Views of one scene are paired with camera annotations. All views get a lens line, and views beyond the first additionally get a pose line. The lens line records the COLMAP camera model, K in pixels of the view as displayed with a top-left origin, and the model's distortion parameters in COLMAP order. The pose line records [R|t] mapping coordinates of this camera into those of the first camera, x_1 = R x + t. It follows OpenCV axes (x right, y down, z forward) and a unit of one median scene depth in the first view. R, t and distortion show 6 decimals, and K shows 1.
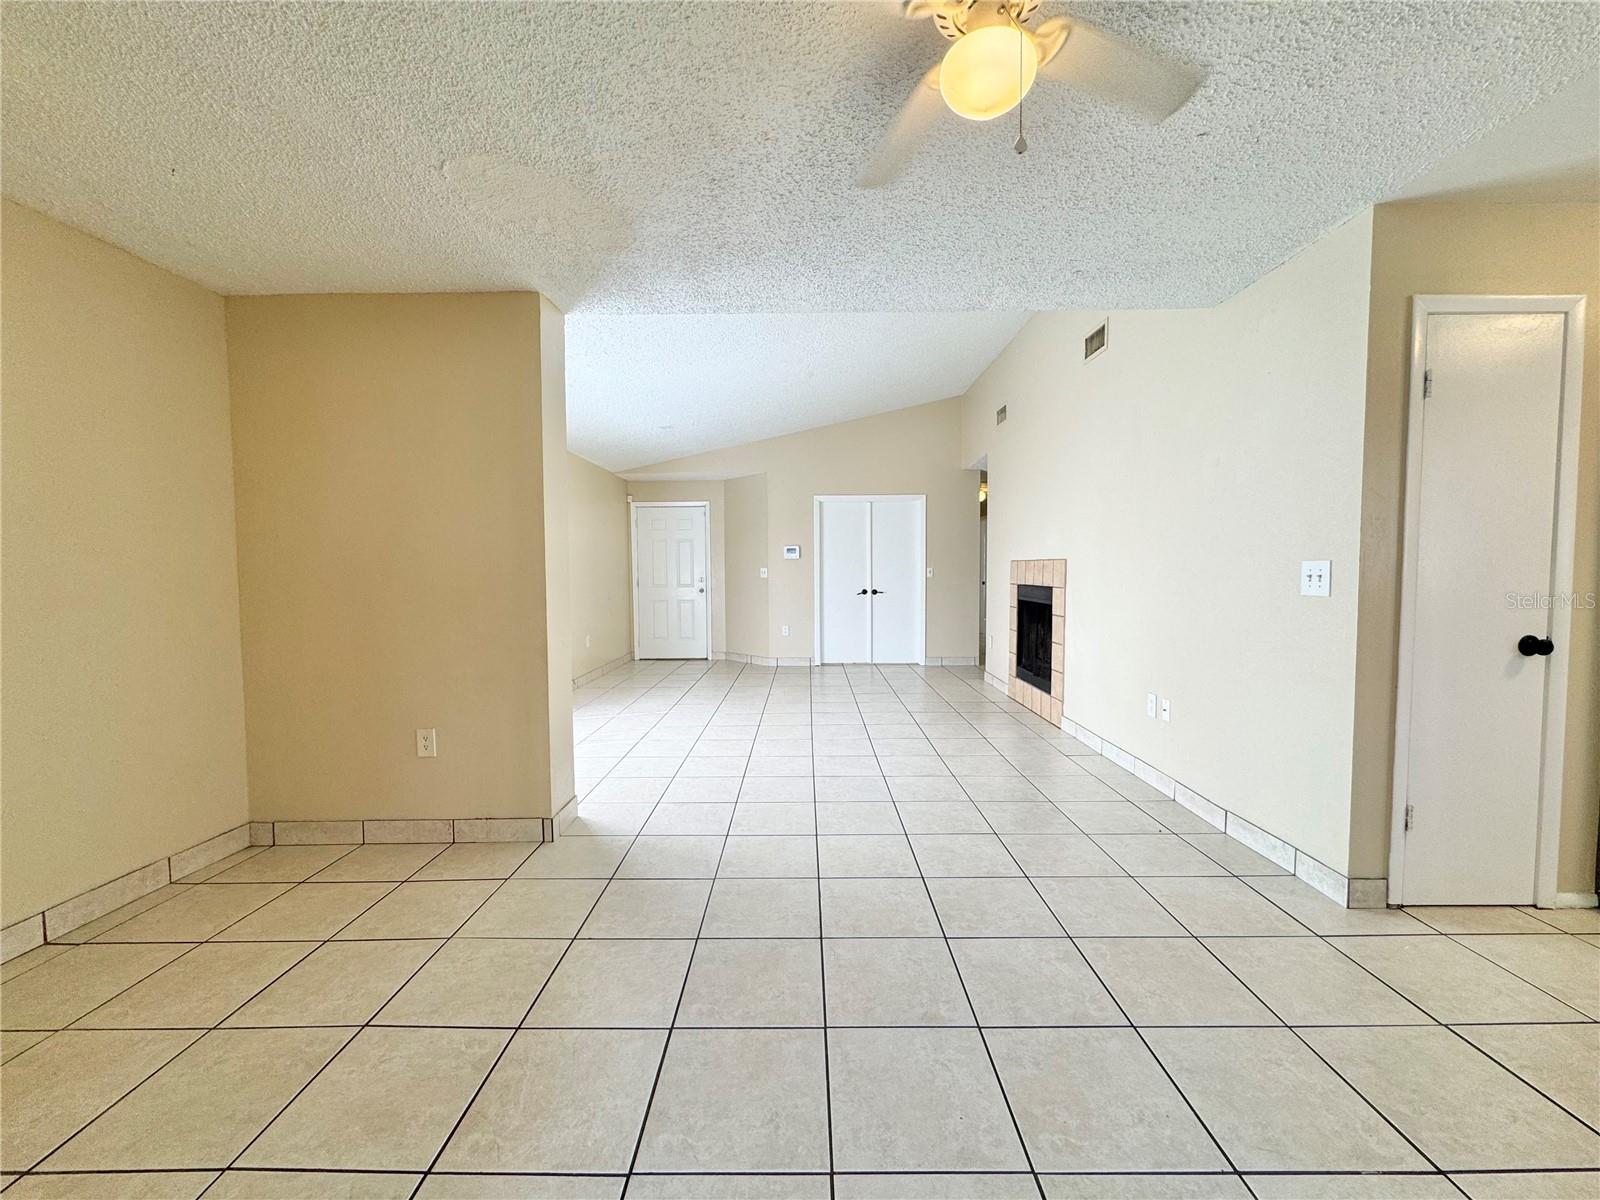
lens RADIAL K [[638.4, 0, 801.3], [0, 638.4, 601.2], [0, 0, 1]] dist [-0.003389, 0.000453]
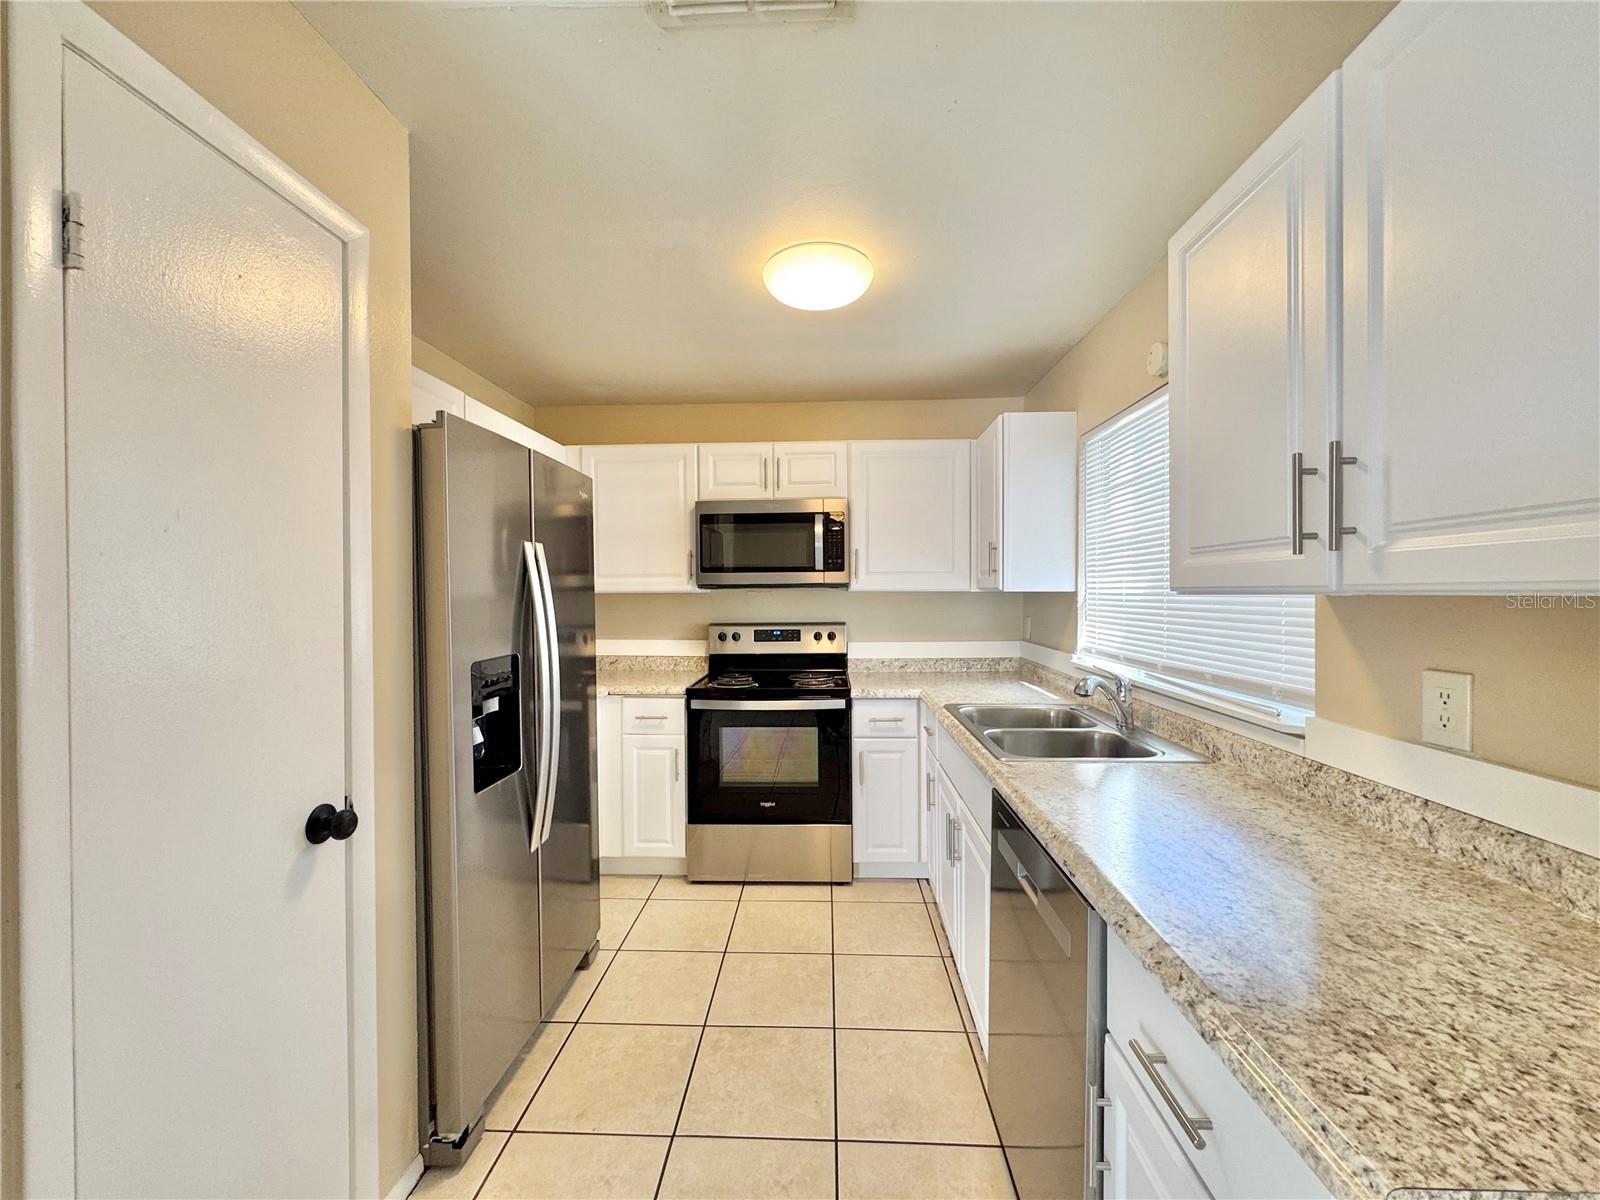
lens RADIAL K [[638.4, 0, 801.4], [0, 638.4, 597.7], [0, 0, 1]] dist [-0.003389, 0.000453]
pose [[0.029785, -0.002075, 0.999554, 0.276397], [0.049281, 0.998785, 0.000605, -0.048056], [-0.998341, 0.049241, 0.029851, 0.254043]]
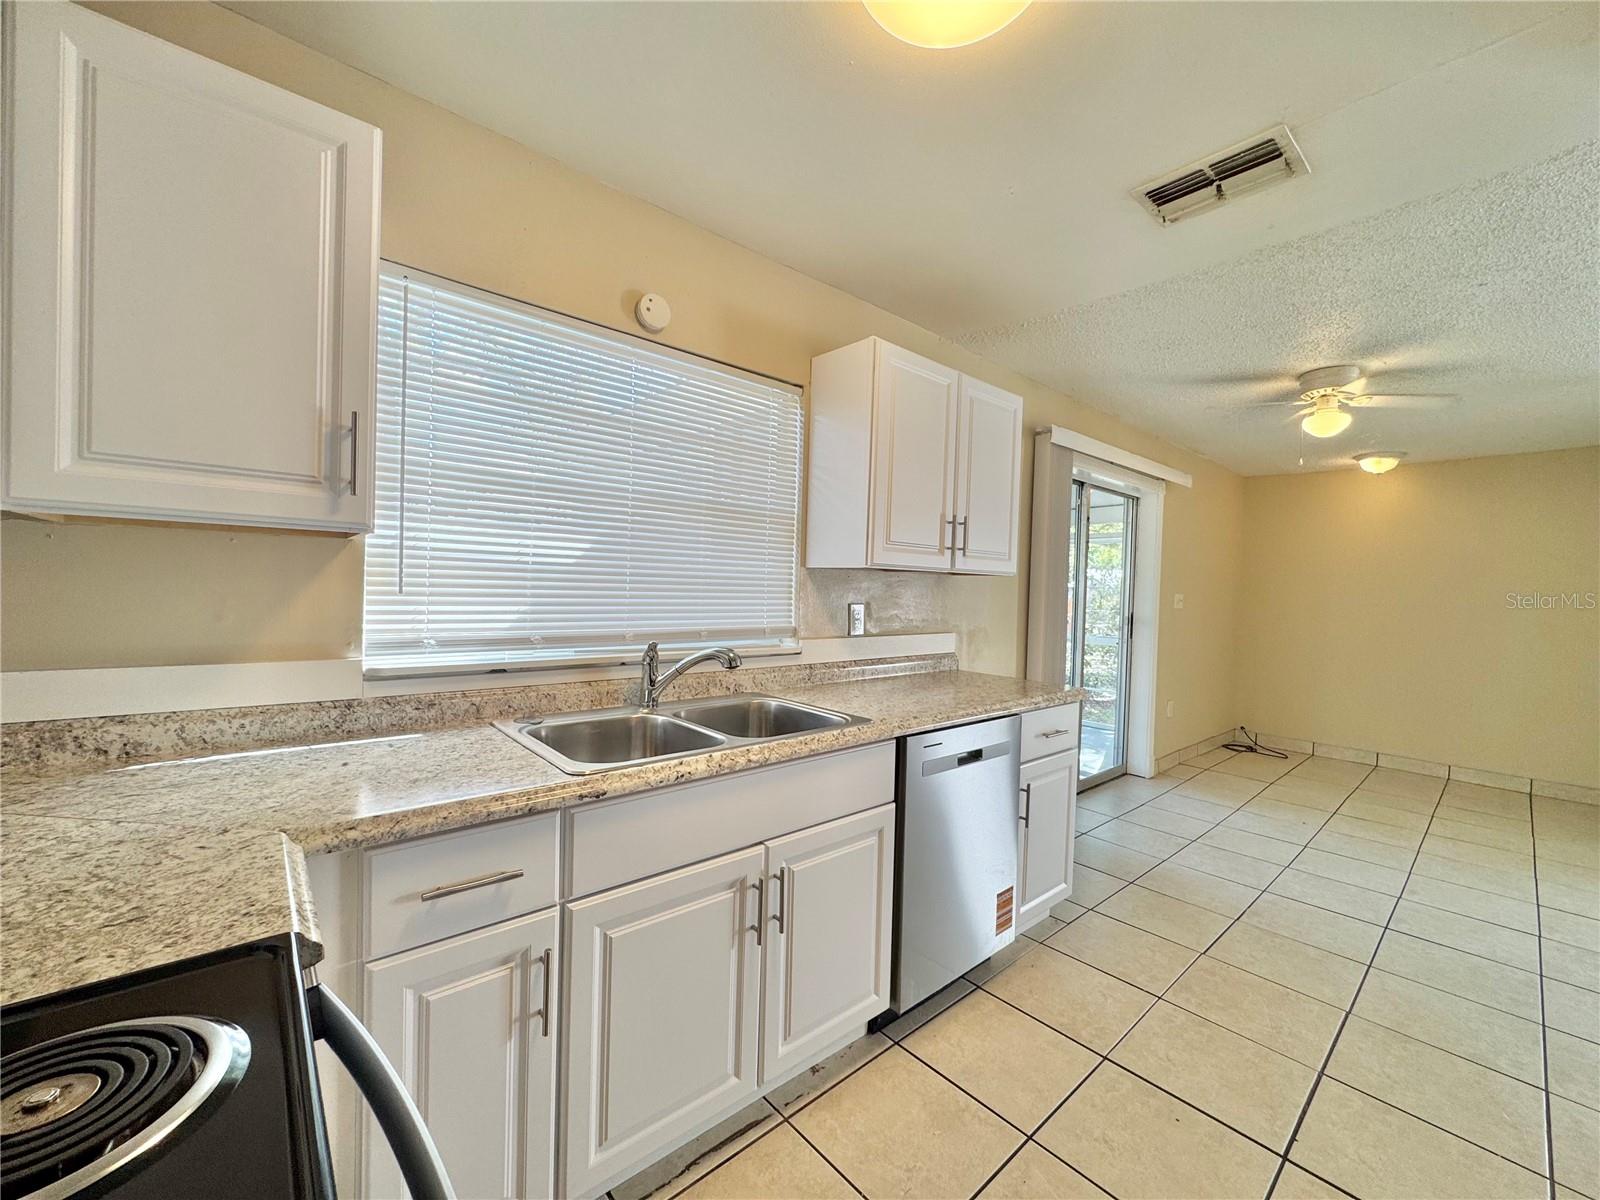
lens RADIAL K [[638.4, 0, 804.7], [0, 638.4, 601.9], [0, 0, 1]] dist [-0.003389, 0.000453]
pose [[-0.740514, 0.002779, -0.672036, 0.893388], [-0.054370, 0.996466, 0.064030, -0.043317], [0.669838, 0.083954, -0.737745, 0.394378]]
